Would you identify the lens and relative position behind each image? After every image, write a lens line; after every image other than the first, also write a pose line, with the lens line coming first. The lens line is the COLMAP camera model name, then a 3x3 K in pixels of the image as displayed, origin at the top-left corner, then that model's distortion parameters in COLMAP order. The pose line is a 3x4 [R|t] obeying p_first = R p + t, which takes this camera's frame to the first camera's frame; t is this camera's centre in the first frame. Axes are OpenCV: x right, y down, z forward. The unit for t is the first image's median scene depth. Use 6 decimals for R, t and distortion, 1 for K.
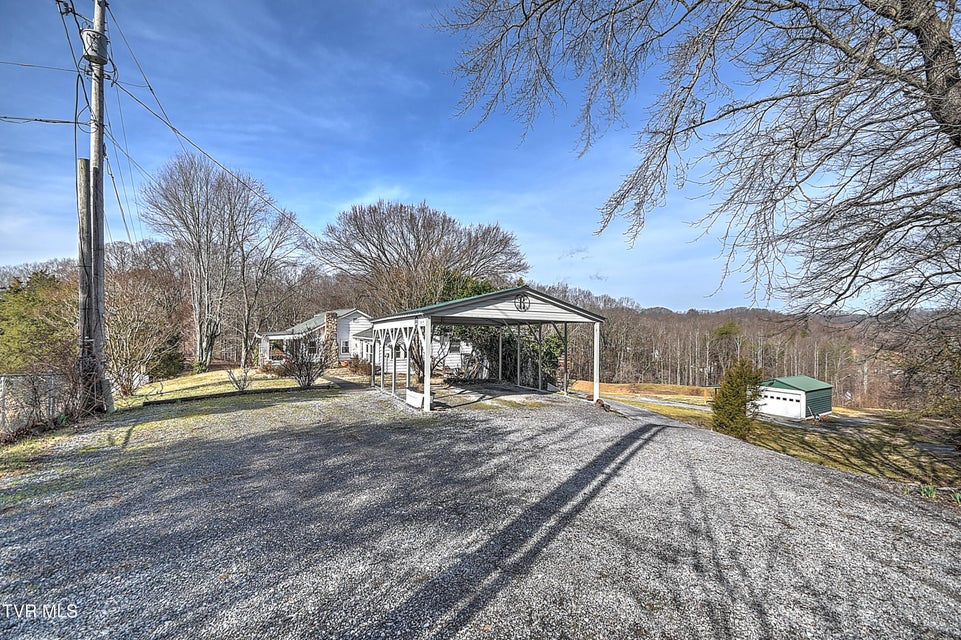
lens RADIAL K [[421.1, 0, 480.0], [0, 421.1, 316.4], [0, 0, 1]] dist [0.001208, -0.002797]
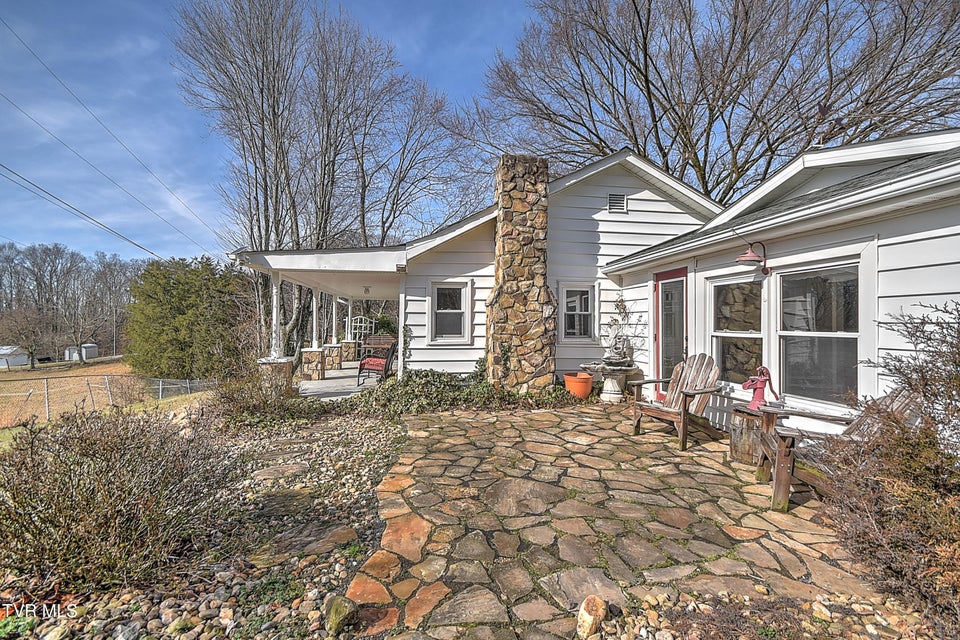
lens RADIAL K [[420.6, 0, 474.3], [0, 420.6, 321.3], [0, 0, 1]] dist [0.001208, -0.002797]
pose [[0.920656, -0.004659, -0.390347, -0.672486], [0.006478, 0.999973, 0.003343, 0.181153], [0.390321, -0.005607, 0.920662, 1.811961]]
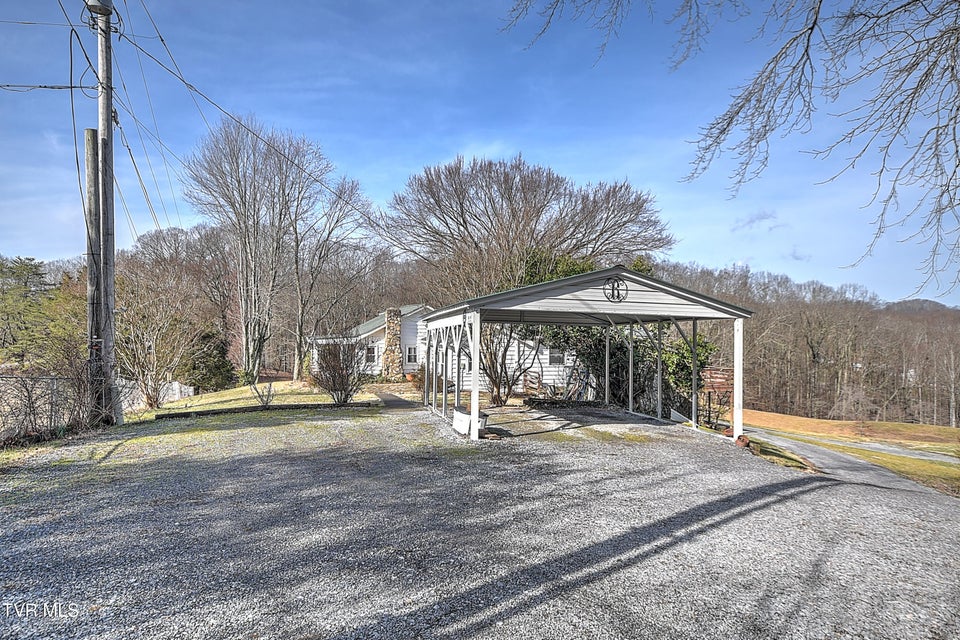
lens RADIAL K [[588.1, 0, 478.6], [0, 588.1, 316.7], [0, 0, 1]] dist [0.015149, 0.009453]
pose [[0.971835, -0.003221, -0.235642, 0.107402], [0.003330, 0.999994, 0.000065, 0.010696], [0.235640, -0.000848, 0.971840, 0.006840]]
